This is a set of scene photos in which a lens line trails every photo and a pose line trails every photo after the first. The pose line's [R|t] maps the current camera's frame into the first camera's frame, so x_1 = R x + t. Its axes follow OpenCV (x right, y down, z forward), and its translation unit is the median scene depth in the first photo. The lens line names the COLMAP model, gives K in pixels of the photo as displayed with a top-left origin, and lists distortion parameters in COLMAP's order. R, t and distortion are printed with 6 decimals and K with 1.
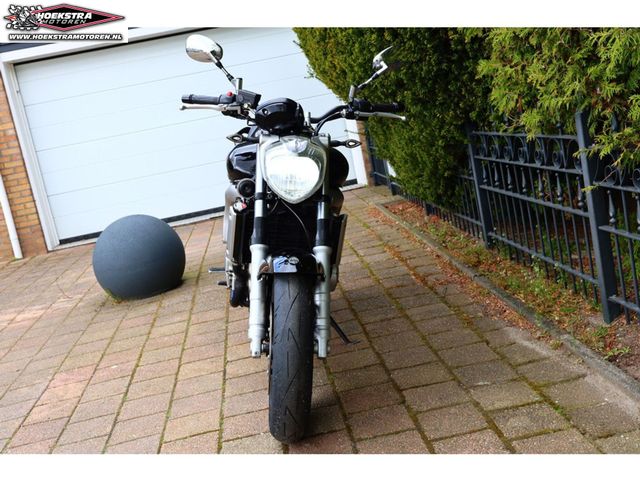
lens RADIAL K [[762.2, 0, 321.9], [0, 762.2, 236.9], [0, 0, 1]] dist [0.008009, 0.000000]
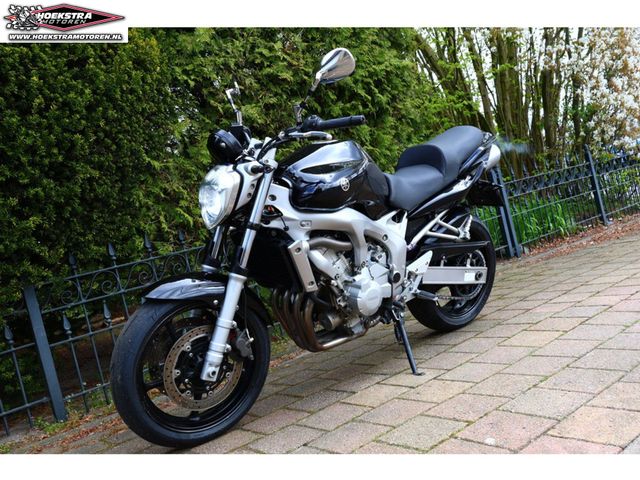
lens RADIAL K [[576.7, 0, 319.8], [0, 576.7, 240.6], [0, 0, 1]] dist [0.005596, 0.011943]
pose [[-0.463977, 0.291937, 0.836360, -0.811491], [0.465666, 0.883543, -0.050074, 0.005869], [-0.753578, 0.366231, -0.545889, 1.687397]]
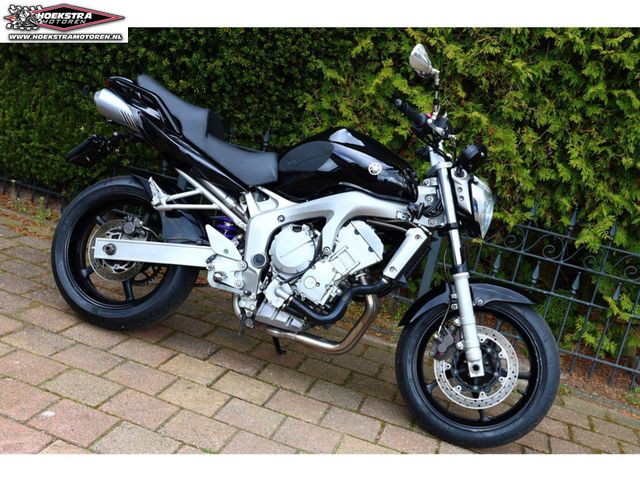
lens RADIAL K [[762.2, 0, 319.1], [0, 762.2, 241.8], [0, 0, 1]] dist [0.008009, 0.000000]
pose [[0.293026, 0.072958, 0.953317, -1.094894], [-0.127669, 0.991141, -0.036610, 0.030369], [-0.947542, -0.110981, 0.299744, 0.812189]]
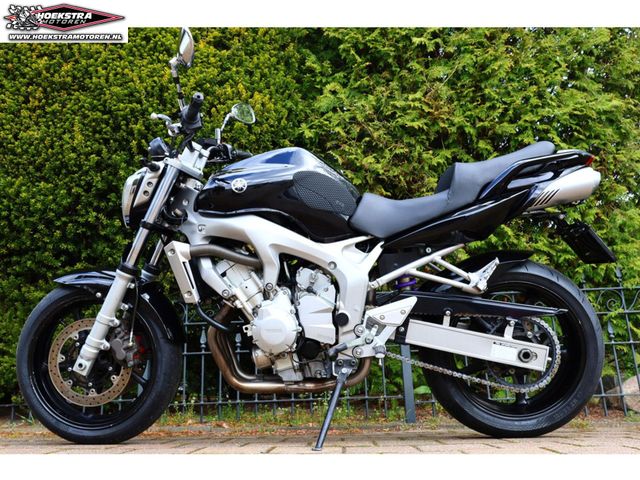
lens RADIAL K [[544.5, 0, 320.5], [0, 544.5, 239.5], [0, 0, 1]] dist [-0.005864, 0.030536]
pose [[0.145489, 0.458186, 0.876868, -0.718677], [0.170600, 0.861404, -0.478412, 0.288222], [-0.974540, 0.219198, 0.047158, 1.109660]]
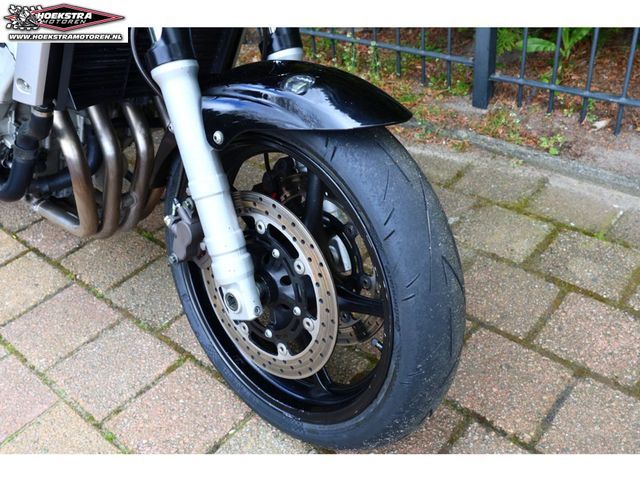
lens RADIAL K [[608.0, 0, 319.5], [0, 608.0, 240.5], [0, 0, 1]] dist [-0.000637, 0.000000]
pose [[0.727902, -0.300828, 0.616166, -0.237652], [0.071382, 0.926983, 0.368250, -0.014601], [-0.681955, -0.224067, 0.696227, 0.650086]]
